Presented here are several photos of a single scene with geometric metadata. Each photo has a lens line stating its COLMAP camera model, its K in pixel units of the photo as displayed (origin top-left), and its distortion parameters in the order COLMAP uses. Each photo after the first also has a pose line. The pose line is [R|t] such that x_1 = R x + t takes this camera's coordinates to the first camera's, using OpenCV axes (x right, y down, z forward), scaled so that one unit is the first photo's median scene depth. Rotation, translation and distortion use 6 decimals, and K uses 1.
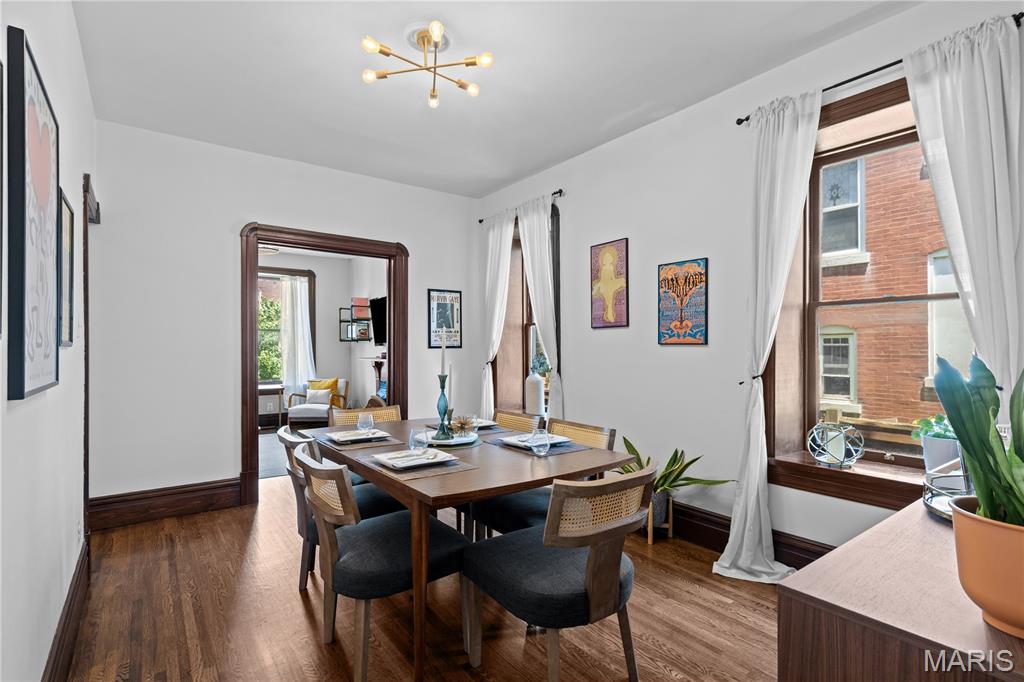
lens RADIAL K [[496.4, 0, 514.2], [0, 496.4, 352.5], [0, 0, 1]] dist [0.000433, 0.000000]
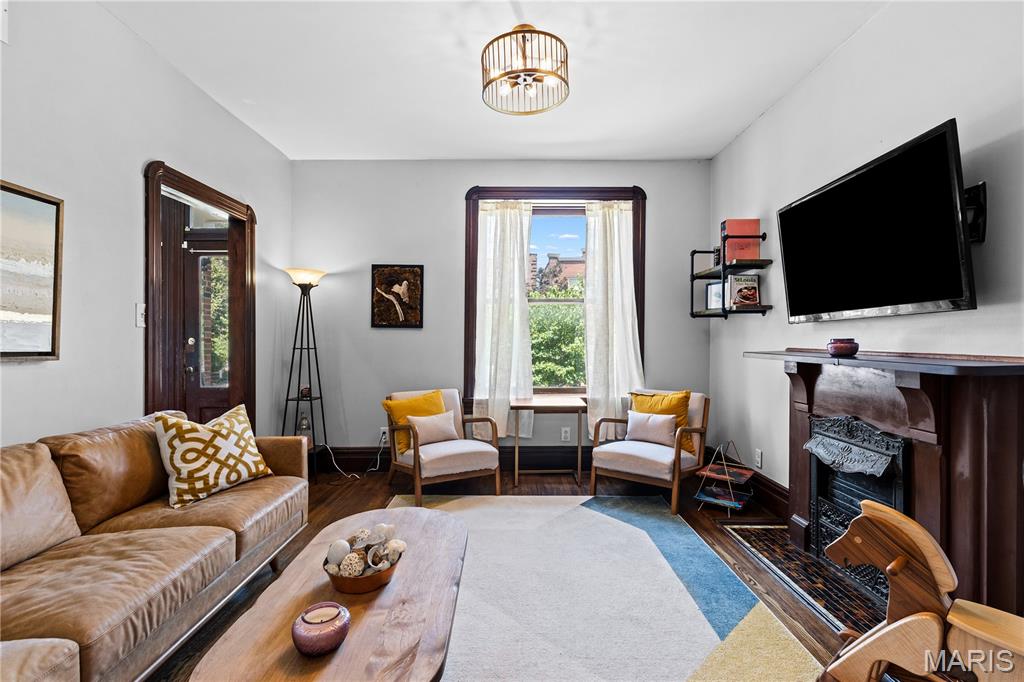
lens RADIAL K [[466.6, 0, 511.0], [0, 466.6, 340.0], [0, 0, 1]] dist [-0.000837, -0.000152]
pose [[0.805139, 0.011747, -0.592969, -0.224623], [-0.011898, 0.999923, 0.003654, 0.001034], [0.592966, 0.004113, 0.805217, 0.526702]]
